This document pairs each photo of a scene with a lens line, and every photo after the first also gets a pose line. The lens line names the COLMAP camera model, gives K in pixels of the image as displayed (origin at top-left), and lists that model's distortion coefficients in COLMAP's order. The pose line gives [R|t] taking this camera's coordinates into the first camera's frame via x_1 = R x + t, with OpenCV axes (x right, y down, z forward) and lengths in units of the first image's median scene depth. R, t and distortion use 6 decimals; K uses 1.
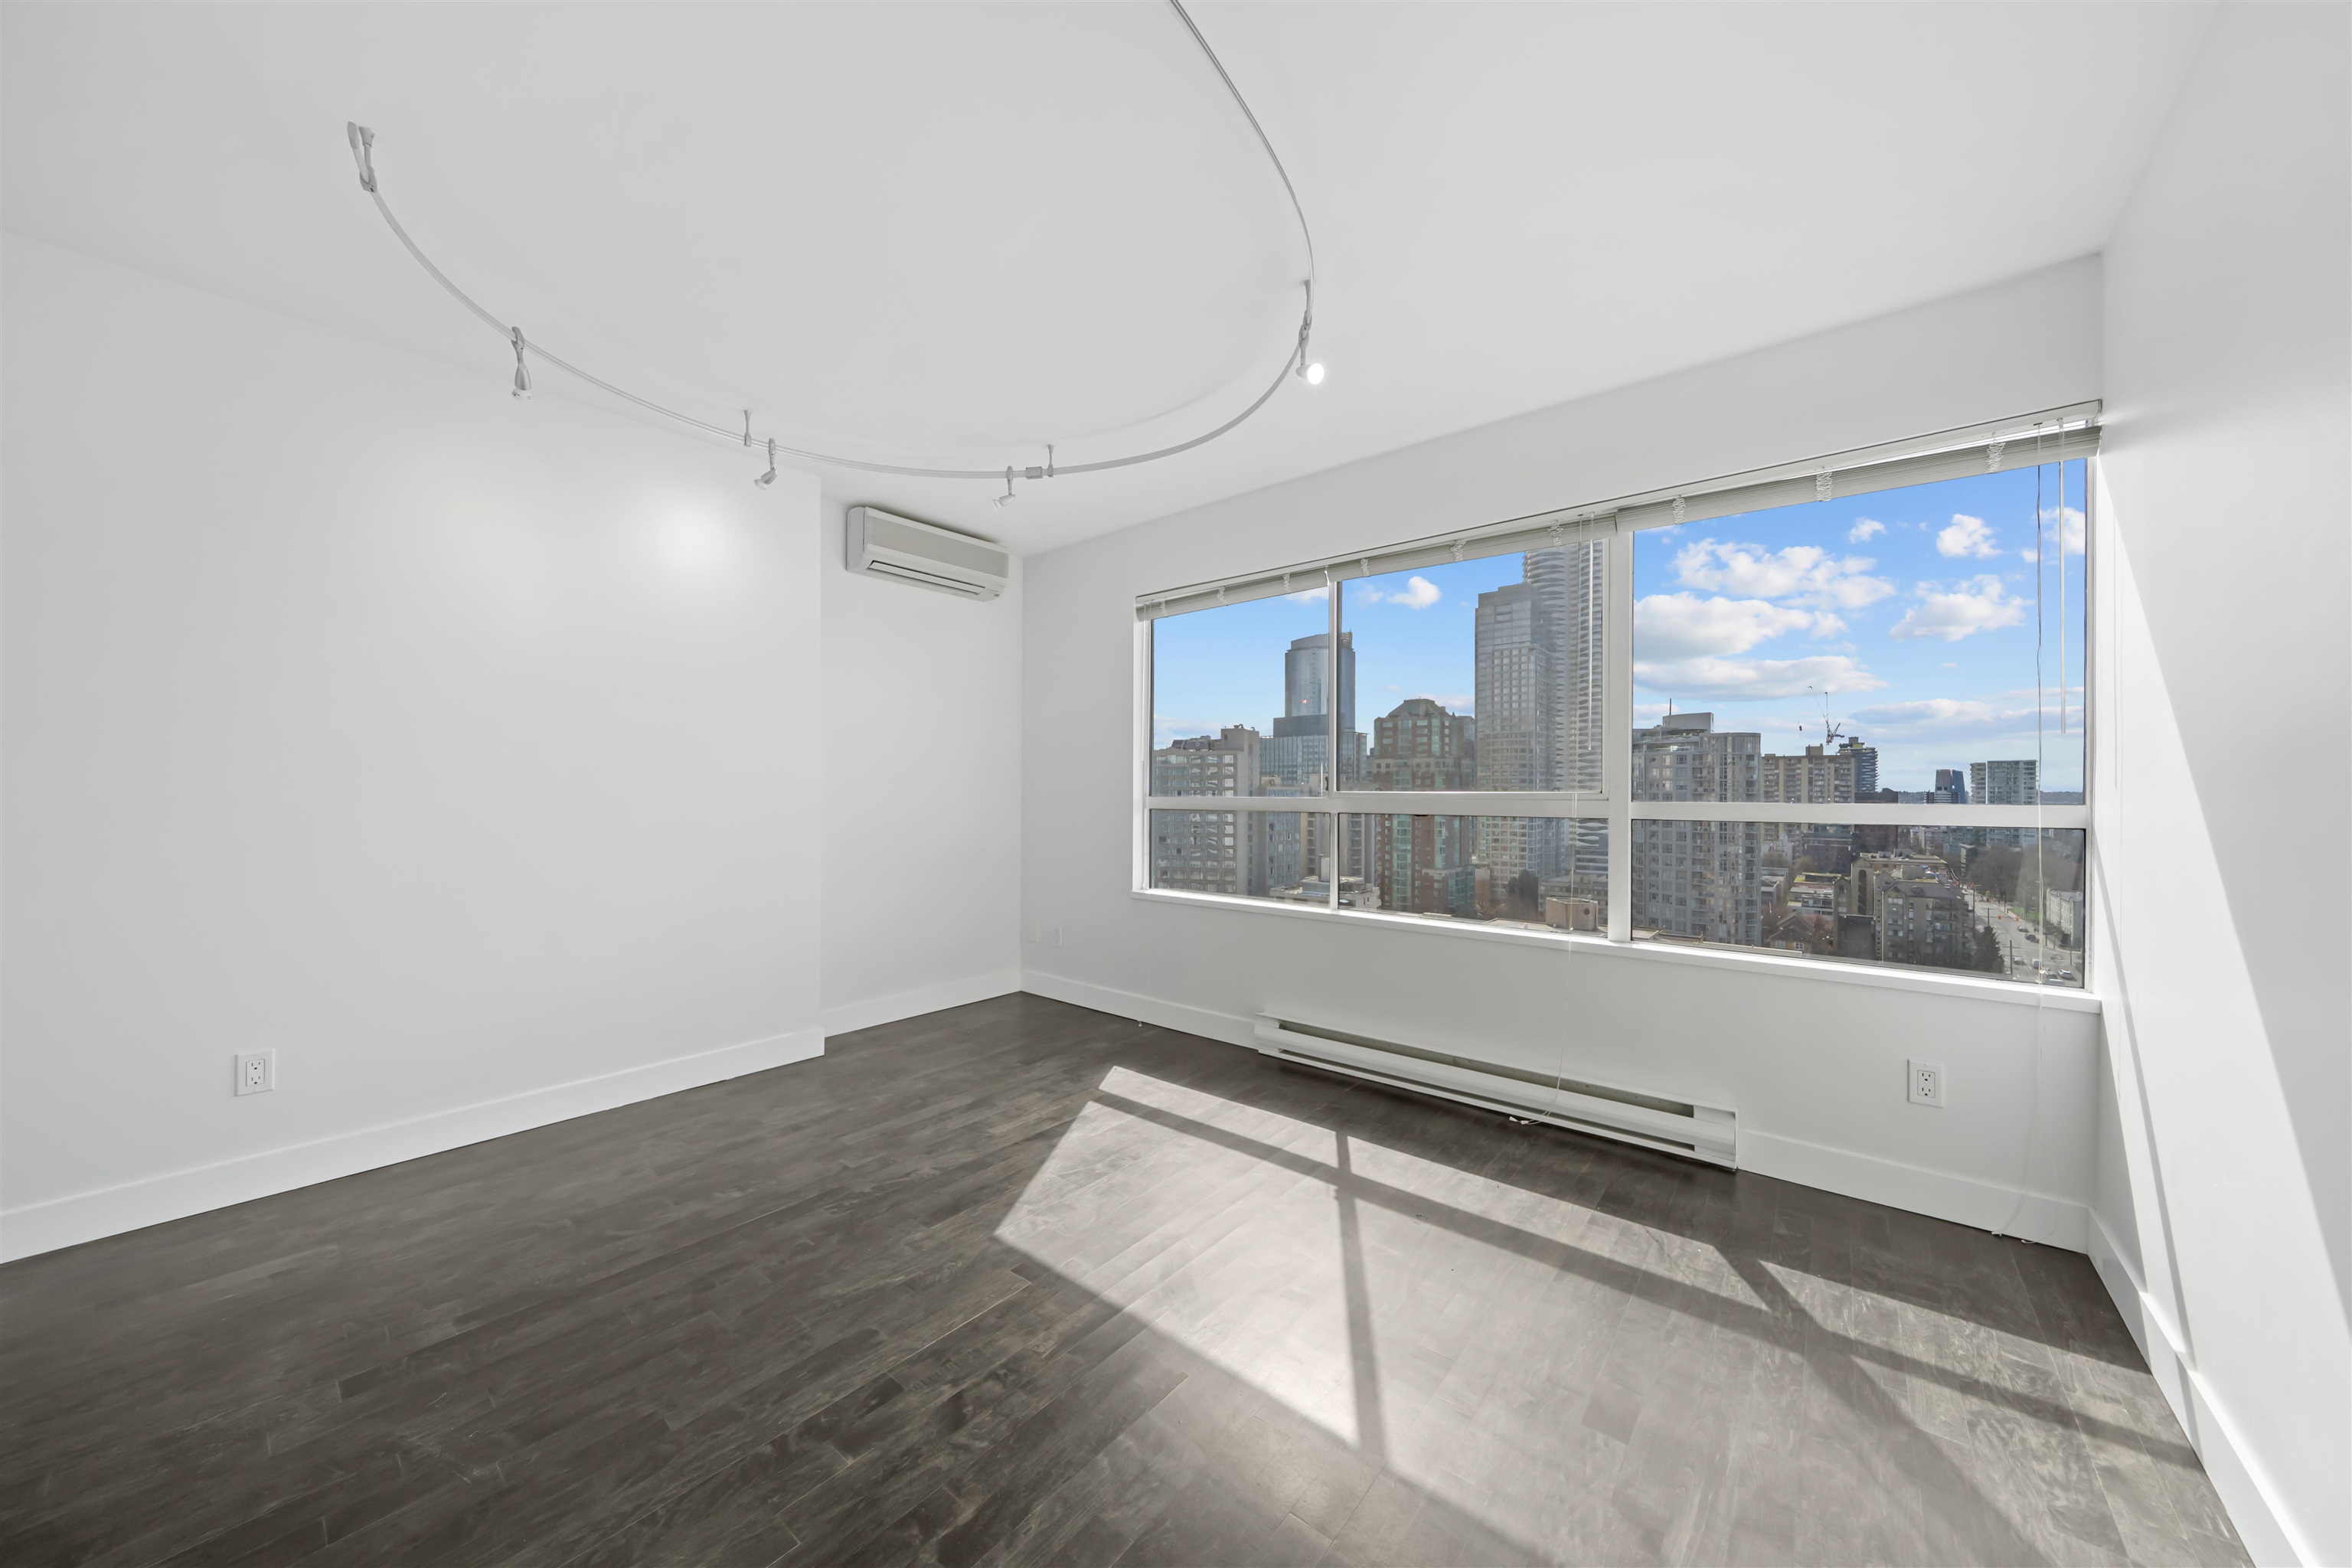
lens RADIAL K [[814.5, 0, 1178.0], [0, 814.5, 784.0], [0, 0, 1]] dist [-0.002494, 0.001375]
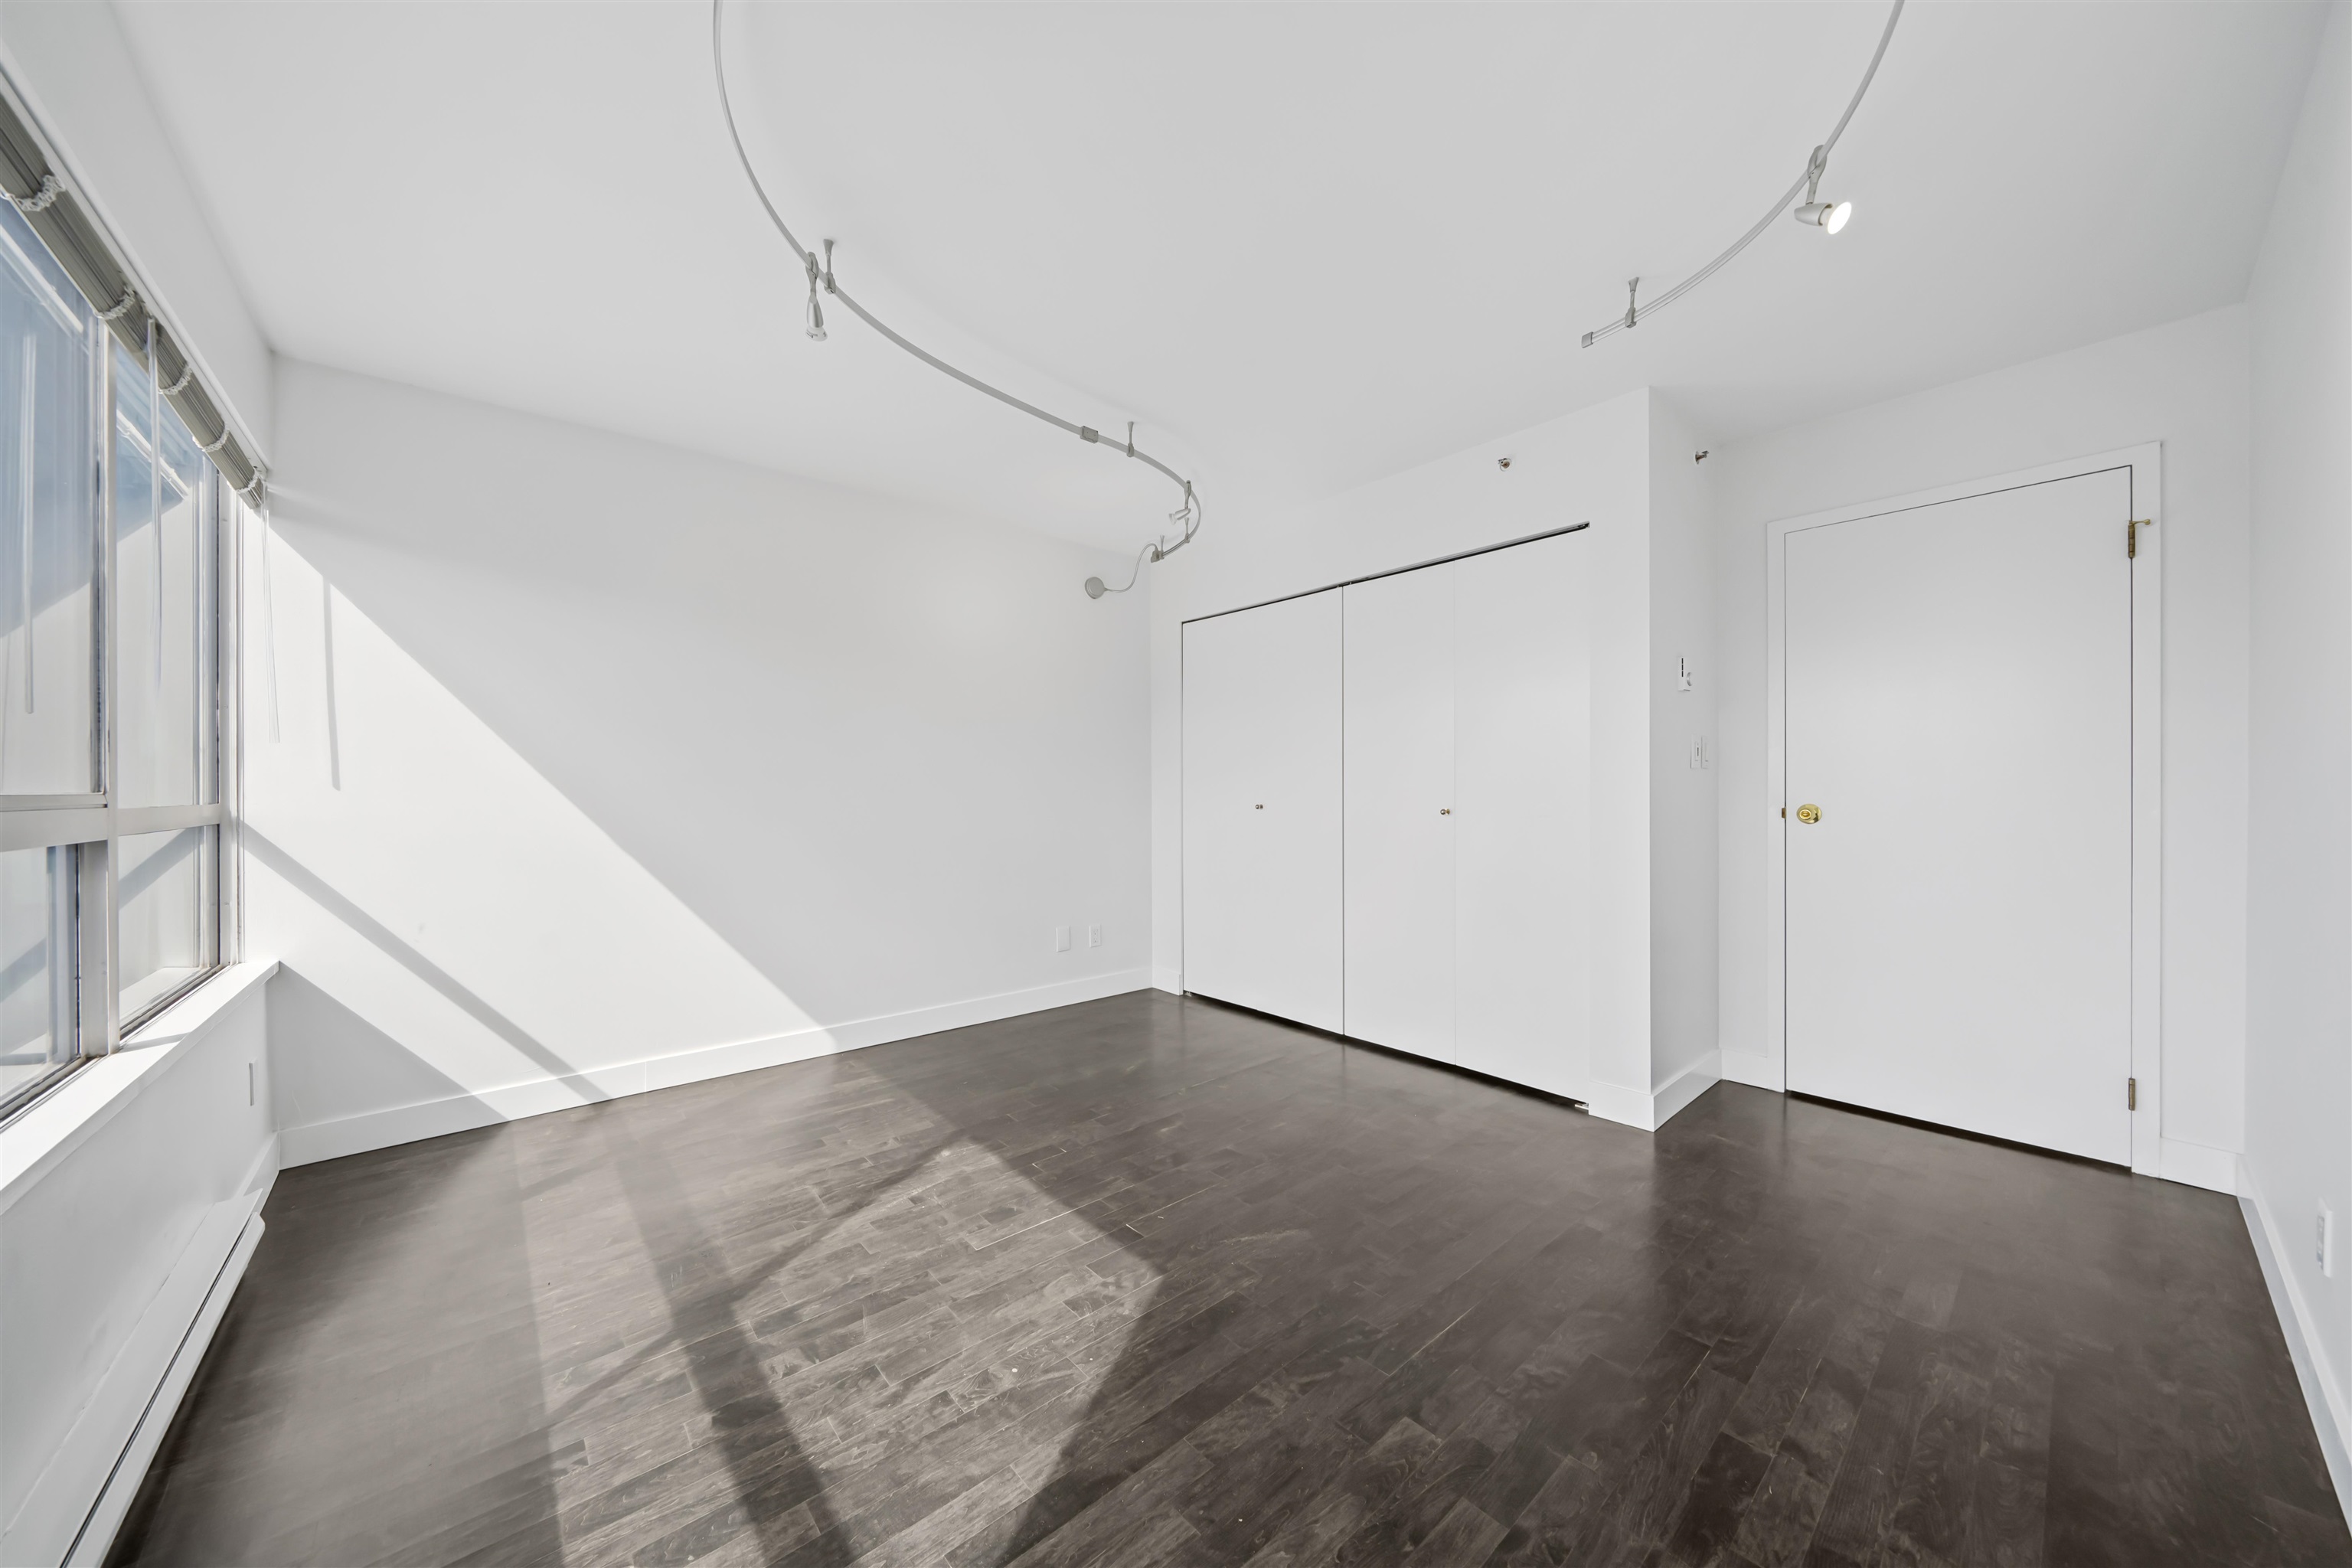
lens RADIAL K [[814.5, 0, 1192.1], [0, 814.5, 778.5], [0, 0, 1]] dist [-0.002494, 0.001375]
pose [[-0.990608, 0.001683, 0.136719, -0.307793], [-0.001053, 0.999801, -0.019938, 0.010948], [-0.136726, -0.019894, -0.990409, 1.530586]]
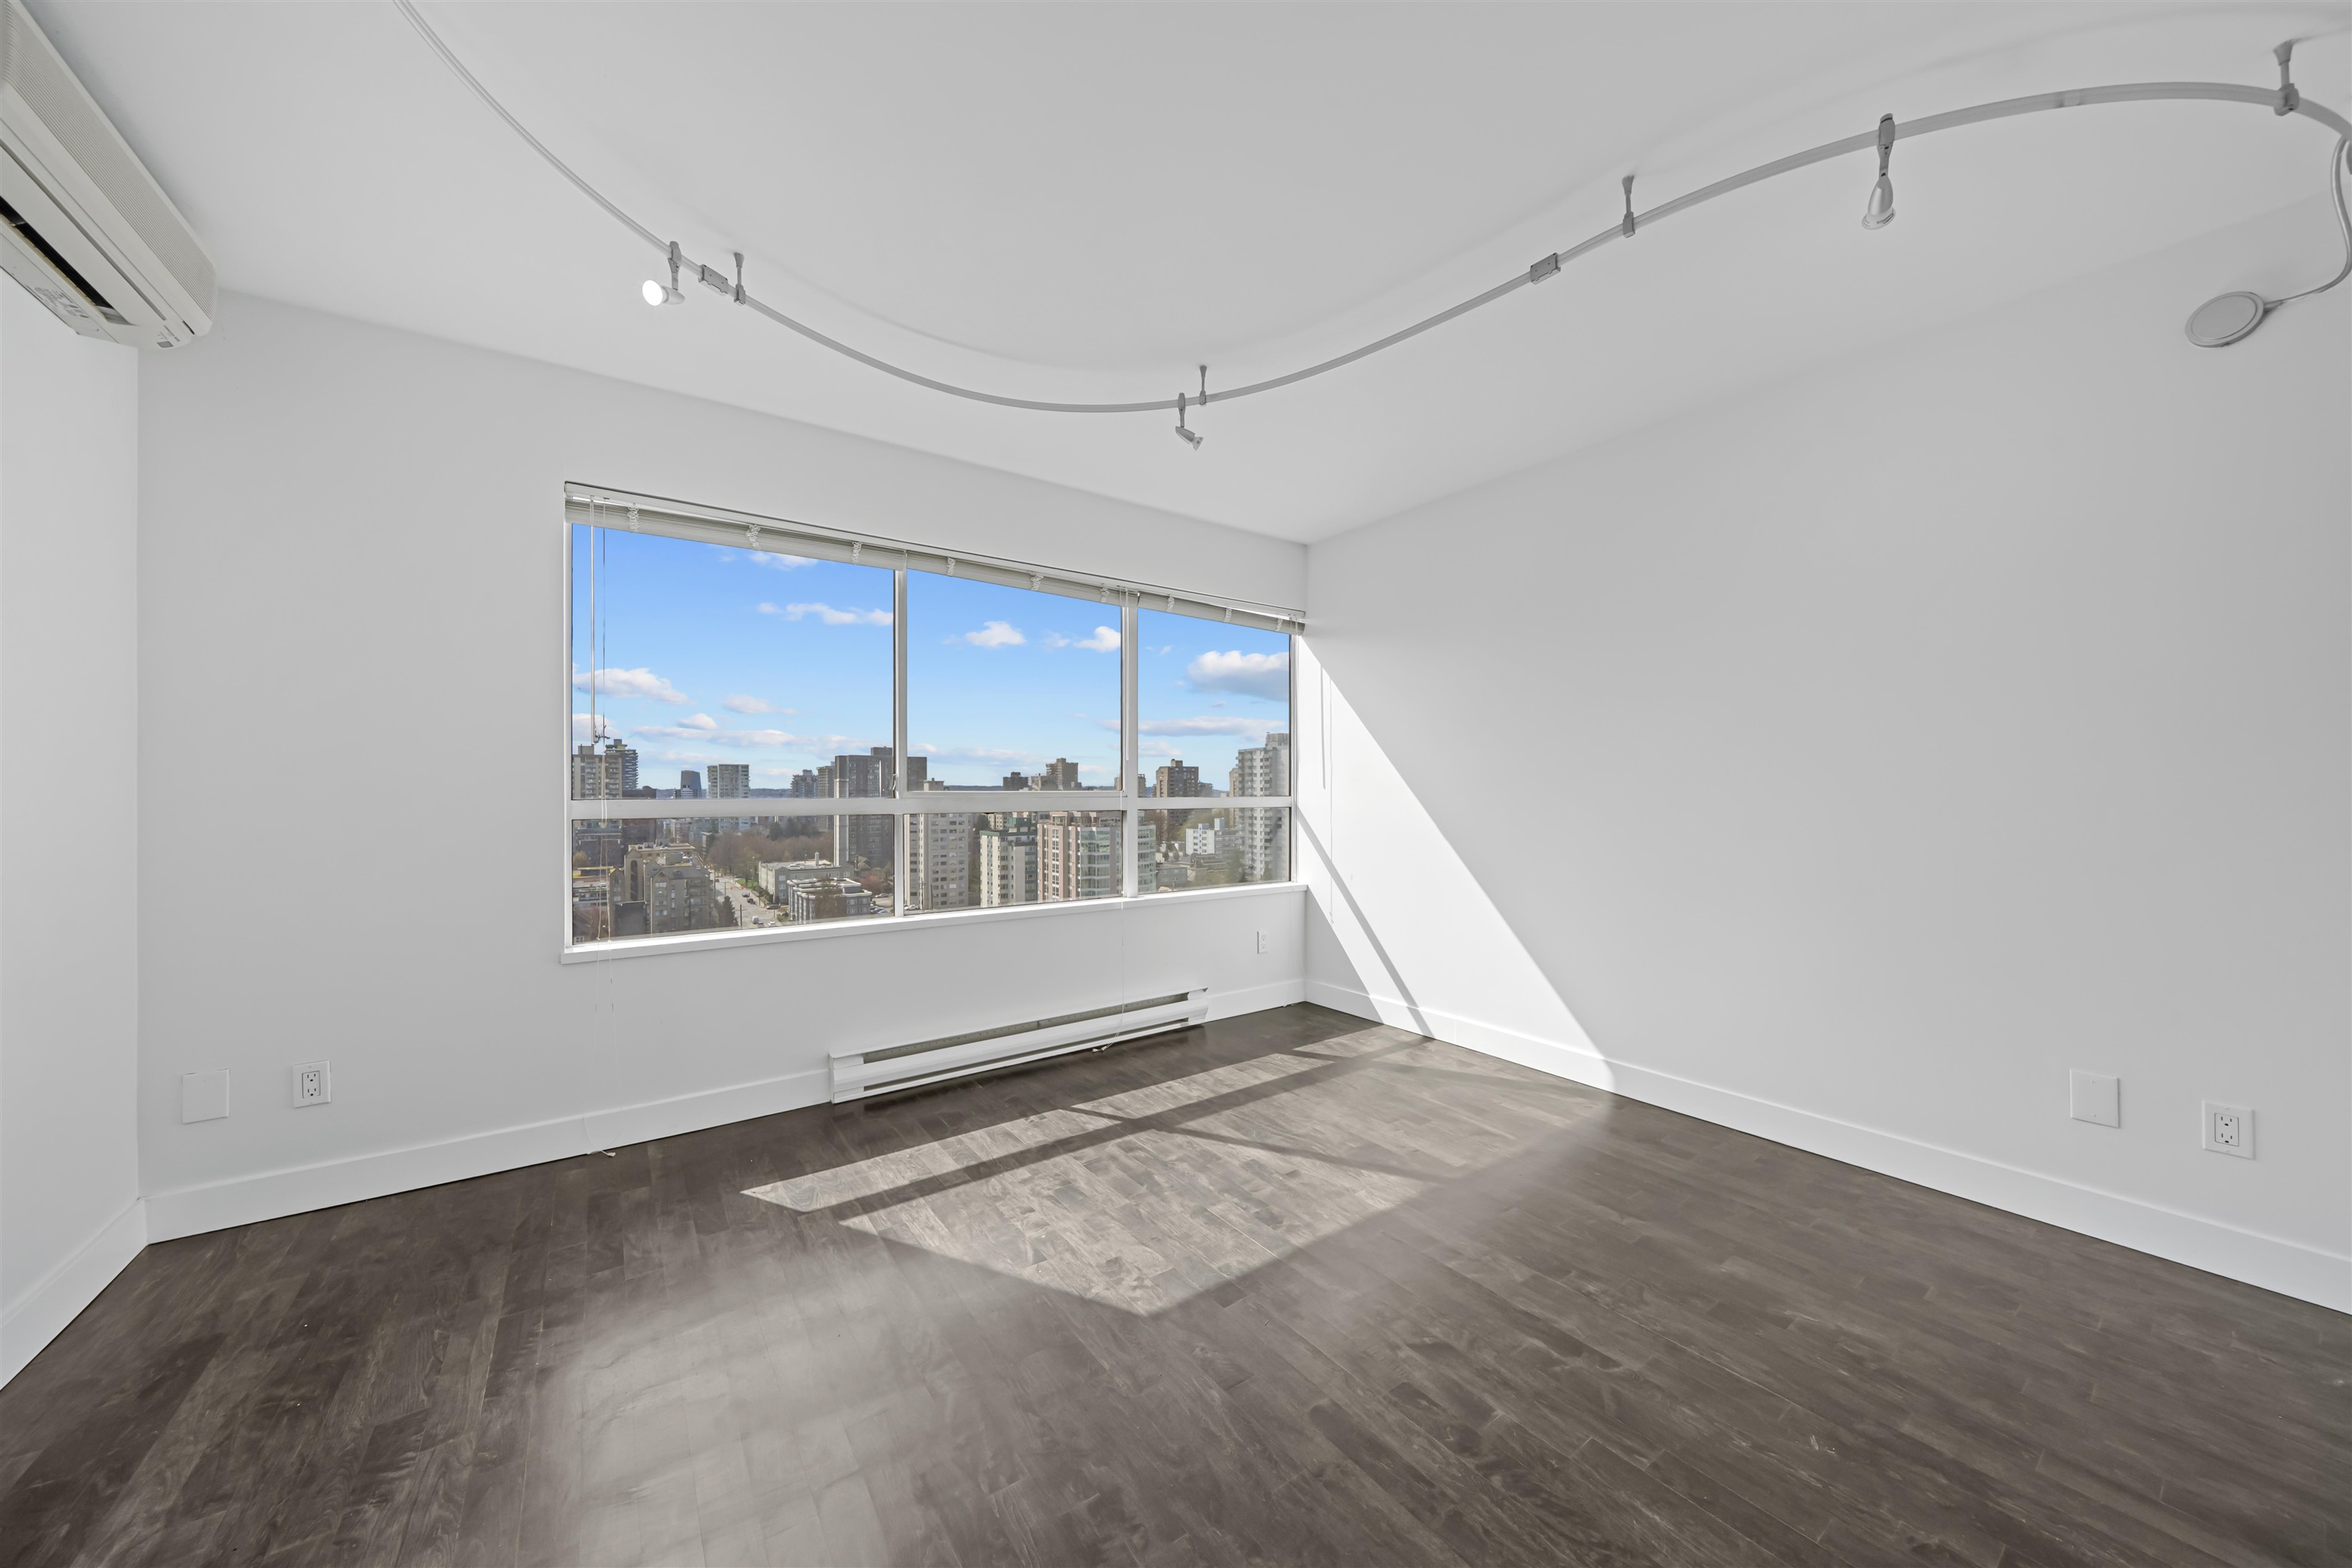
lens RADIAL K [[814.5, 0, 1151.1], [0, 814.5, 792.9], [0, 0, 1]] dist [-0.002494, 0.001375]
pose [[0.263556, -0.007200, 0.964617, -0.833088], [-0.005739, 0.999943, 0.009031, -0.000228], [-0.964627, -0.007916, 0.263500, 0.622209]]
